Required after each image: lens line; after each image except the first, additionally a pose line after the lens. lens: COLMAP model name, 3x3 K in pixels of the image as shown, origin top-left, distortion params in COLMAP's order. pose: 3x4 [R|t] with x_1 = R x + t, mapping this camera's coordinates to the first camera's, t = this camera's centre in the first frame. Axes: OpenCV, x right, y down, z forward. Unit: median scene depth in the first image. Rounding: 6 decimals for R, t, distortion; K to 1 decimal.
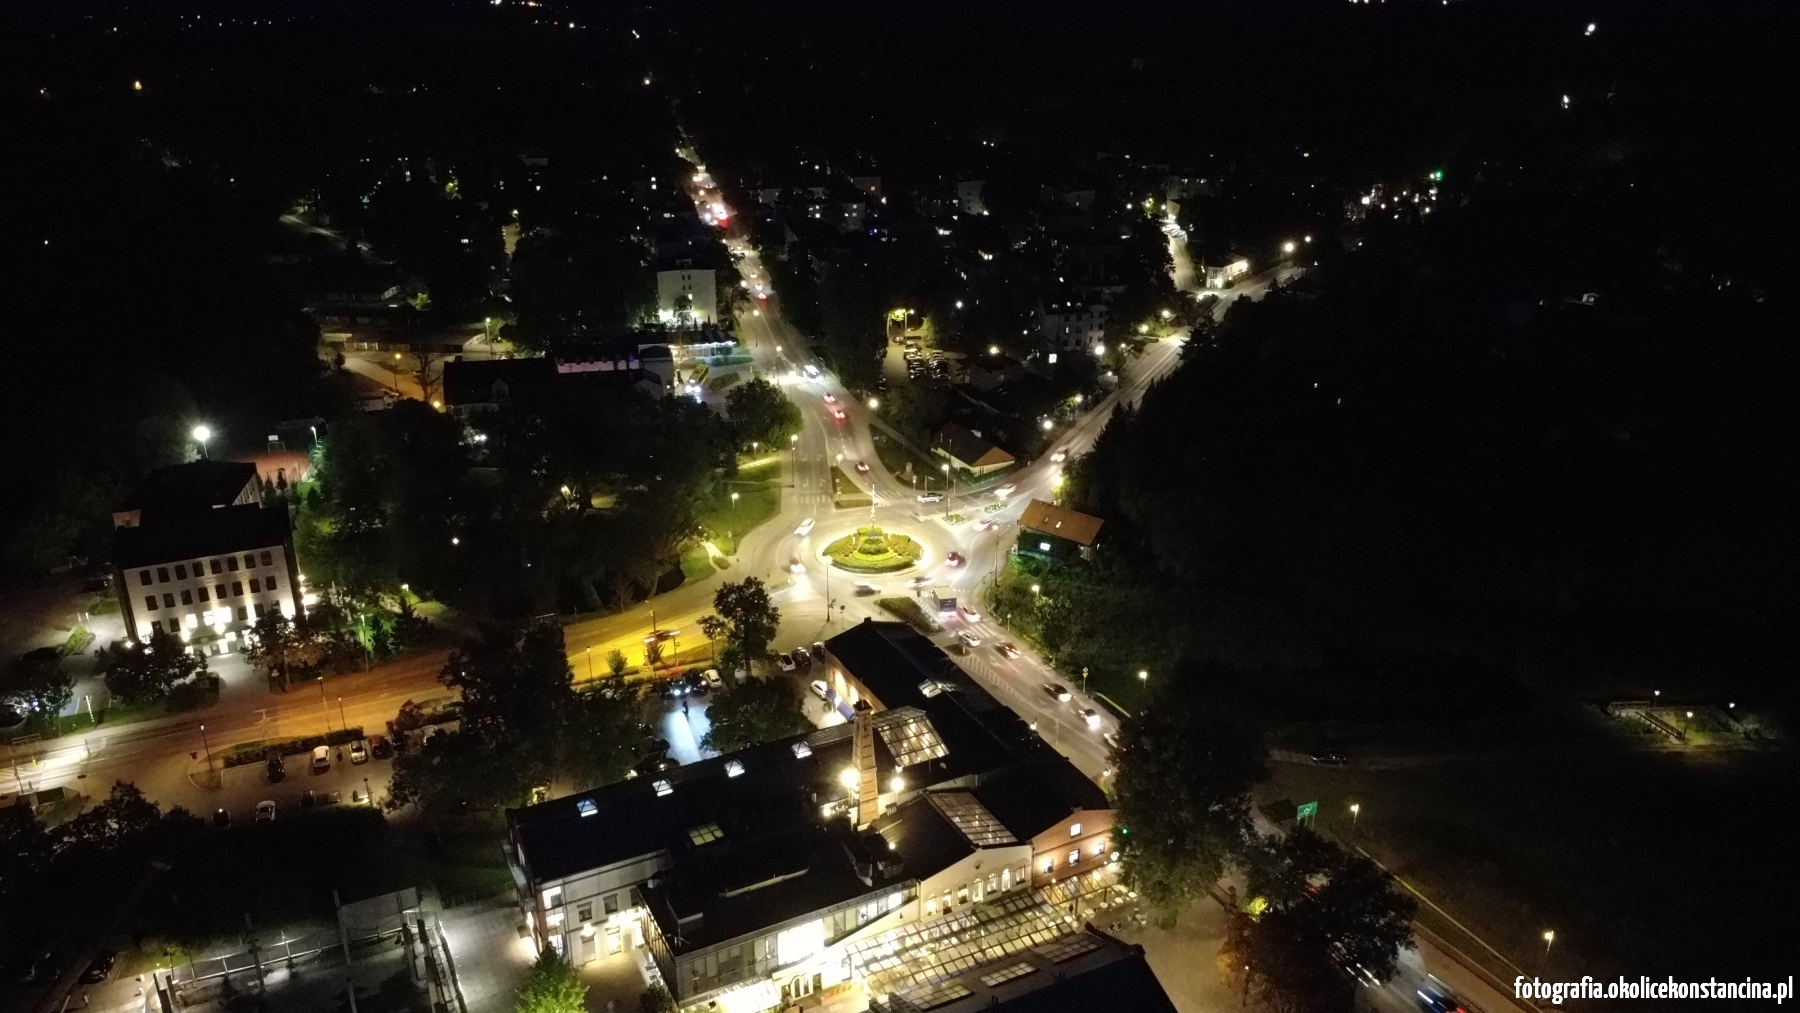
lens RADIAL K [[1319.3, 0, 898.2], [0, 1319.3, 502.2], [0, 0, 1]] dist [-0.006628, -0.000989]
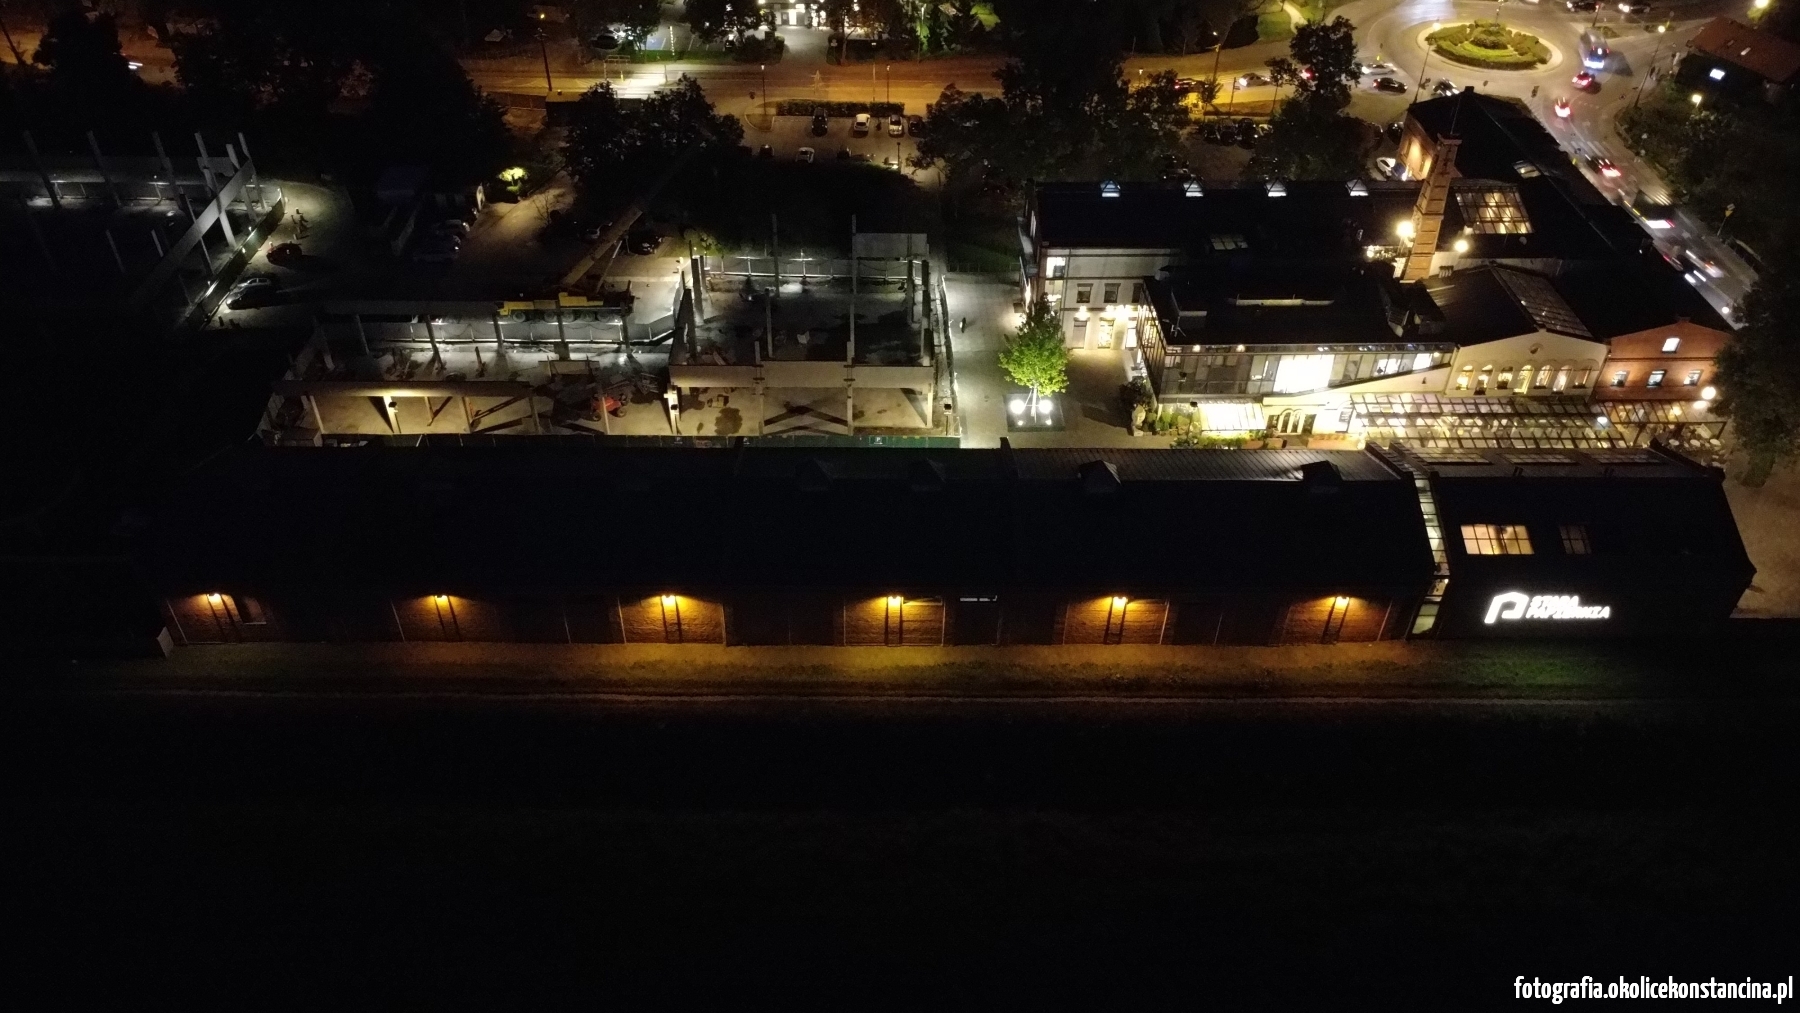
lens RADIAL K [[1319.3, 0, 893.2], [0, 1319.3, 505.5], [0, 0, 1]] dist [-0.006628, -0.000989]
pose [[0.901531, 0.281682, -0.328476, -0.004480], [-0.167330, 0.926993, 0.335684, 0.139048], [0.399051, -0.247666, 0.882847, 0.055777]]
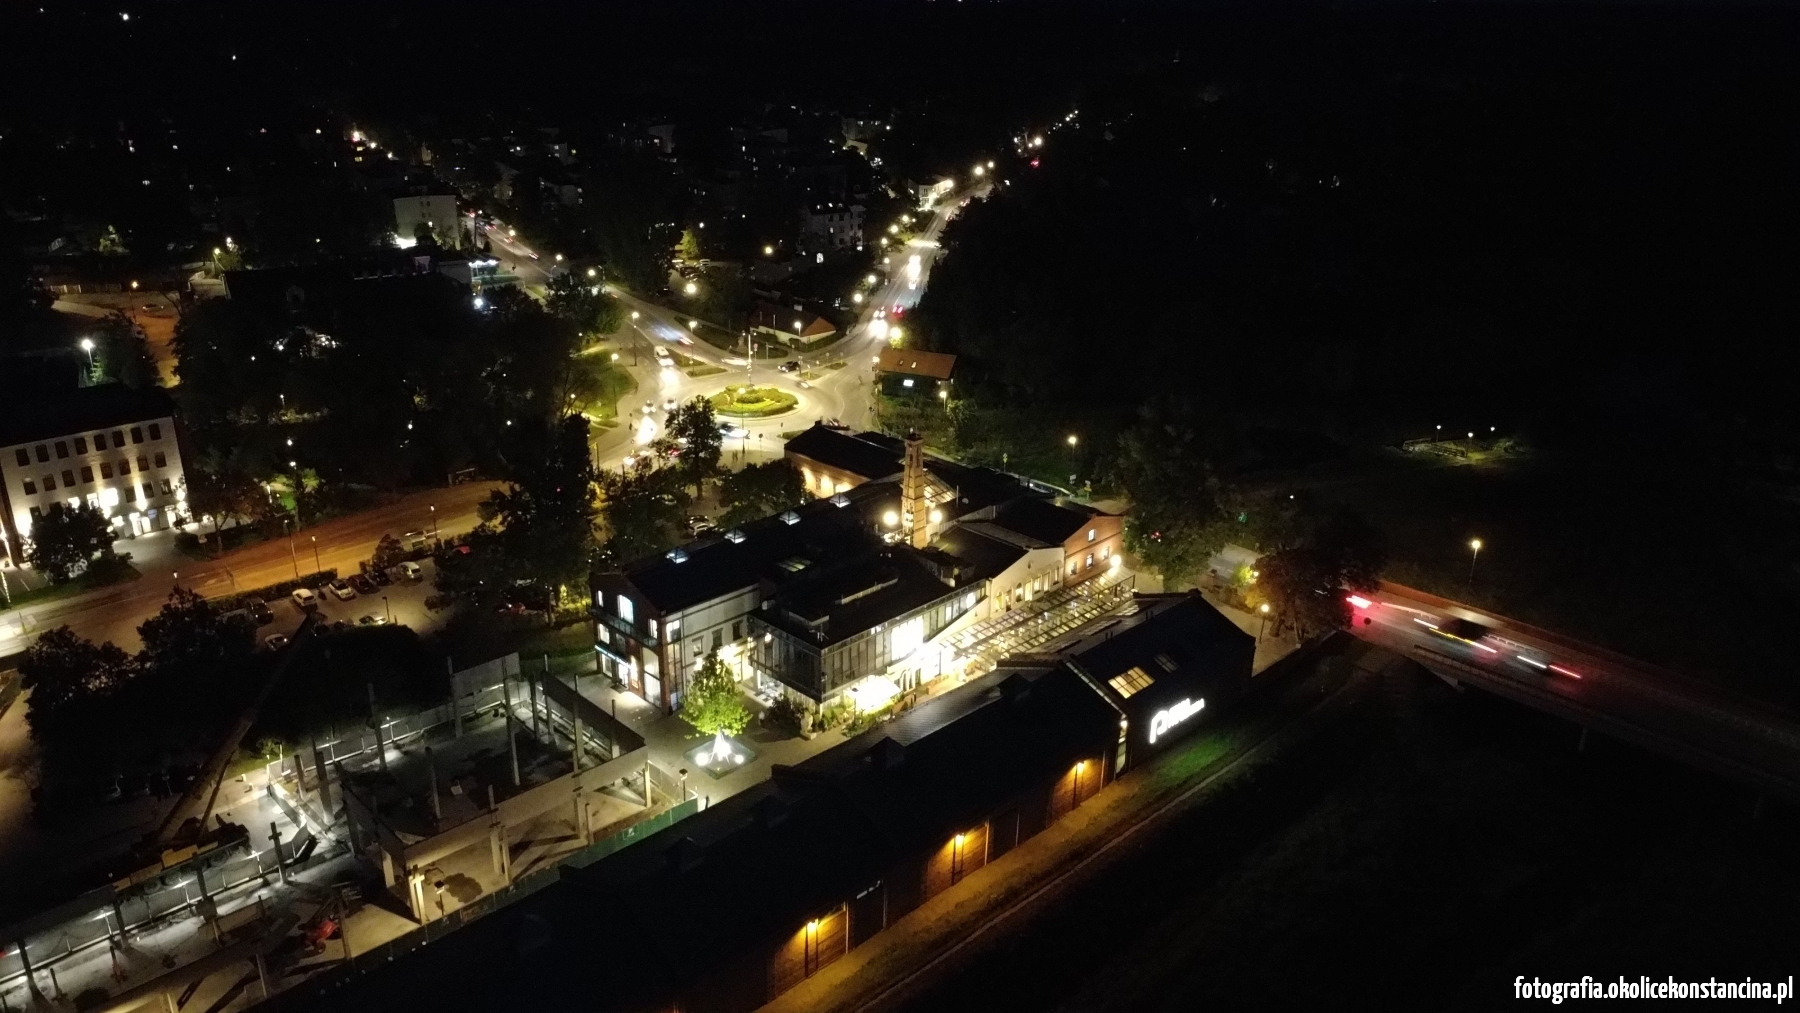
lens RADIAL K [[1319.3, 0, 895.1], [0, 1319.3, 509.3], [0, 0, 1]] dist [-0.006628, -0.000989]
pose [[0.951234, -0.102766, 0.290848, -0.342269], [0.102511, 0.994601, 0.016157, 0.179220], [-0.290938, 0.014447, 0.956633, -0.052139]]
